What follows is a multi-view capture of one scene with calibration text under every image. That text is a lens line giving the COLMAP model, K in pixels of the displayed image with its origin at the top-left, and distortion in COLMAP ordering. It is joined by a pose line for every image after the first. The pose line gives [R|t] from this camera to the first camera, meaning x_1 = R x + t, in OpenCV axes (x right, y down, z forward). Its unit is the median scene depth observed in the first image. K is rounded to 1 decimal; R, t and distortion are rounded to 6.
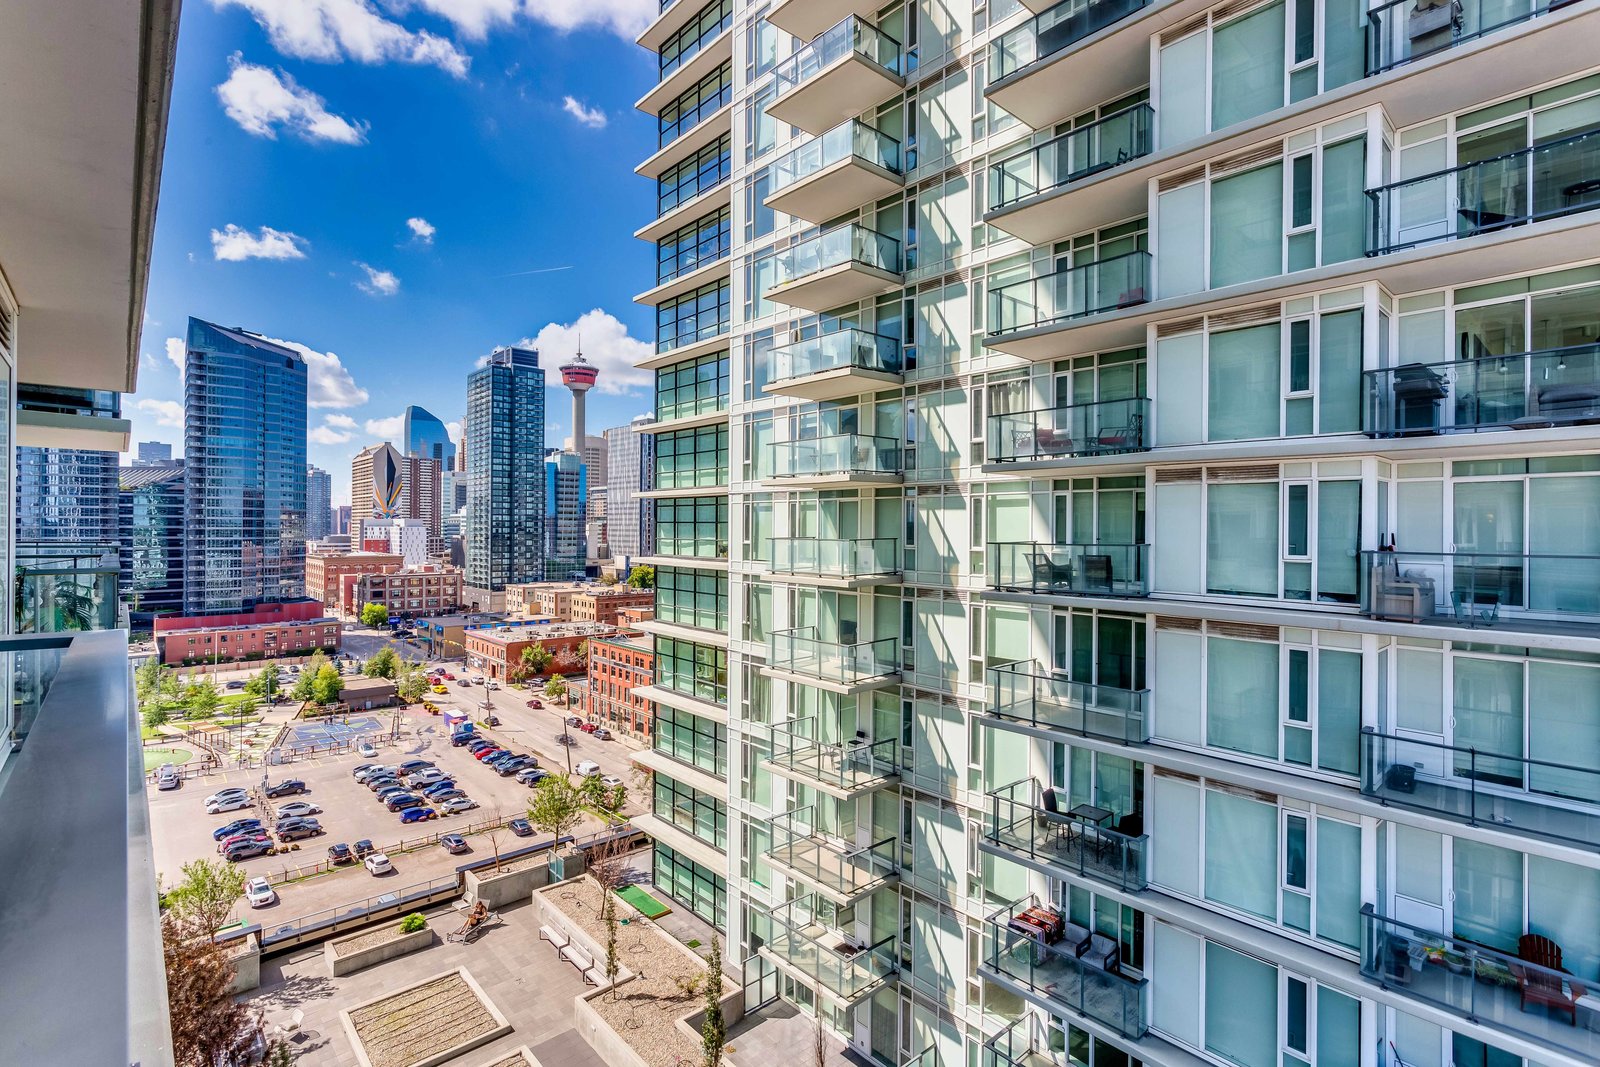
lens RADIAL K [[756.3, 0, 786.6], [0, 756.3, 526.8], [0, 0, 1]] dist [-0.010594, 0.006063]
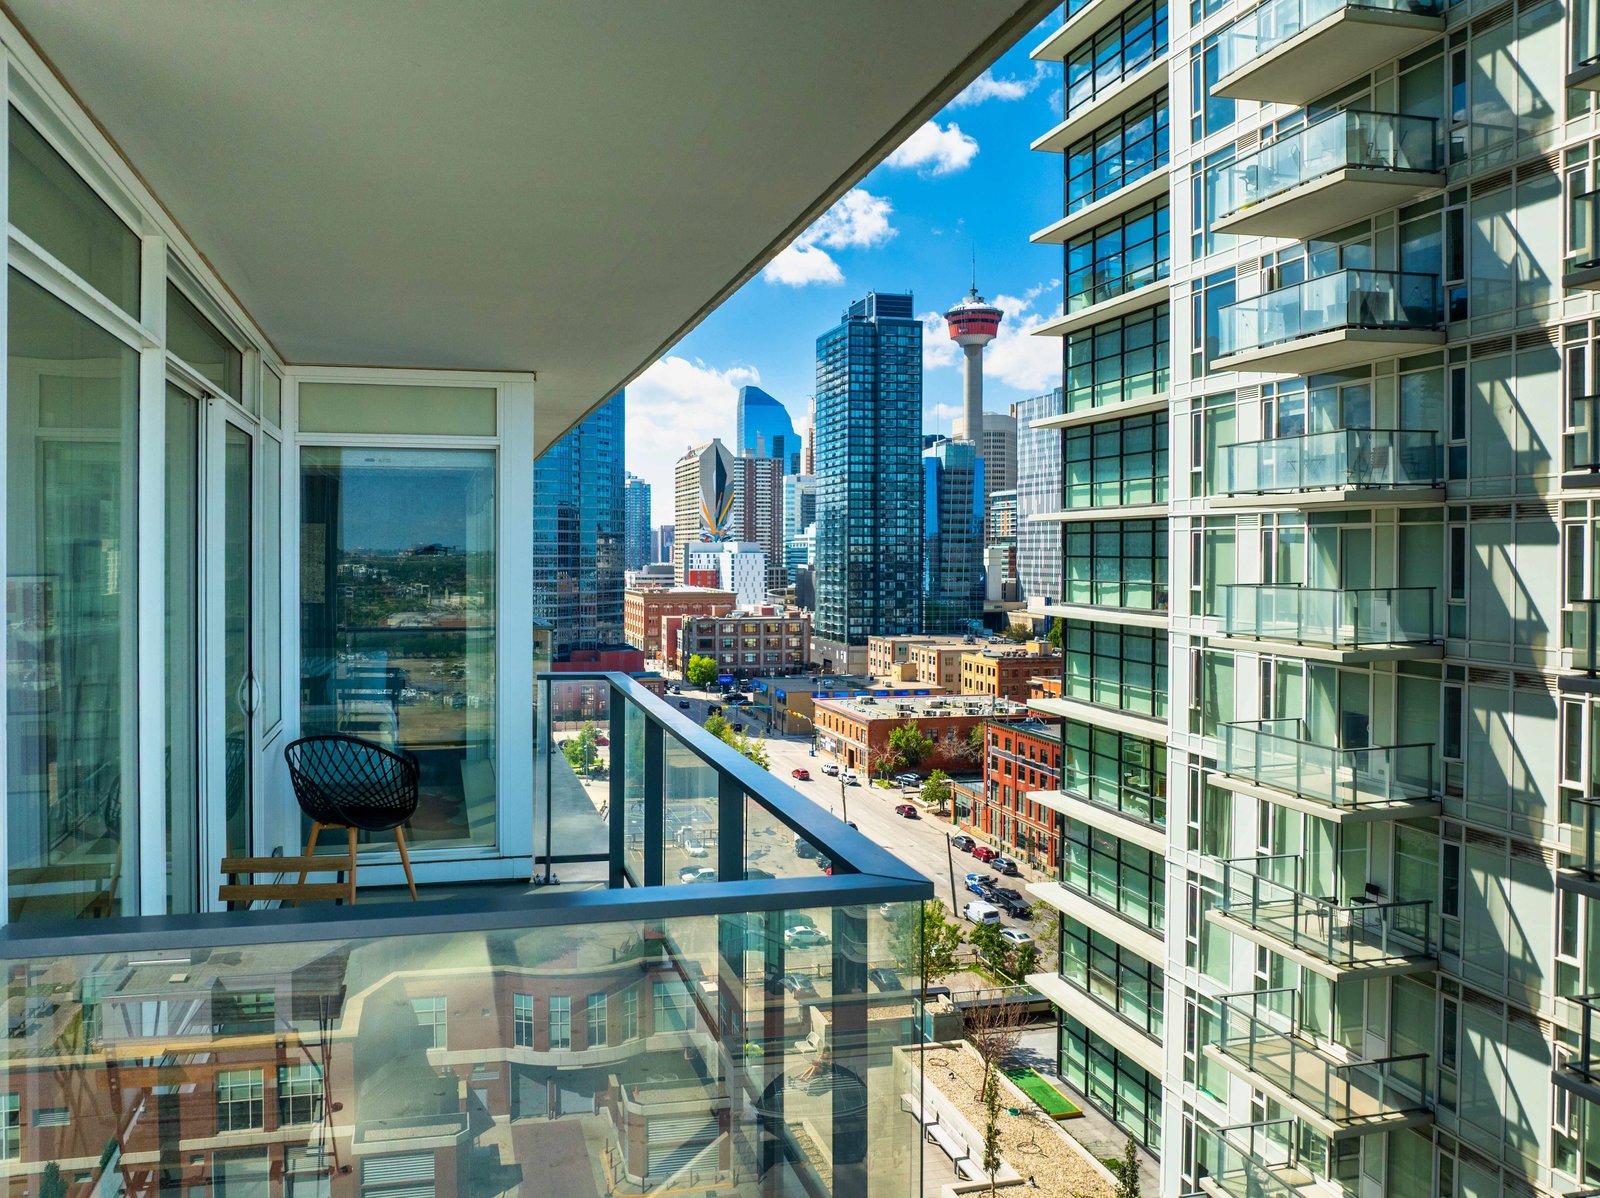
lens RADIAL K [[1163.1, 0, 689.0], [0, 1163.1, 562.8], [0, 0, 1]] dist [-0.037501, 0.005323]
pose [[0.872647, 0.002059, -0.488348, 0.046713], [0.002871, 0.999952, 0.009346, -0.011185], [0.488343, -0.009558, 0.872599, -0.098532]]
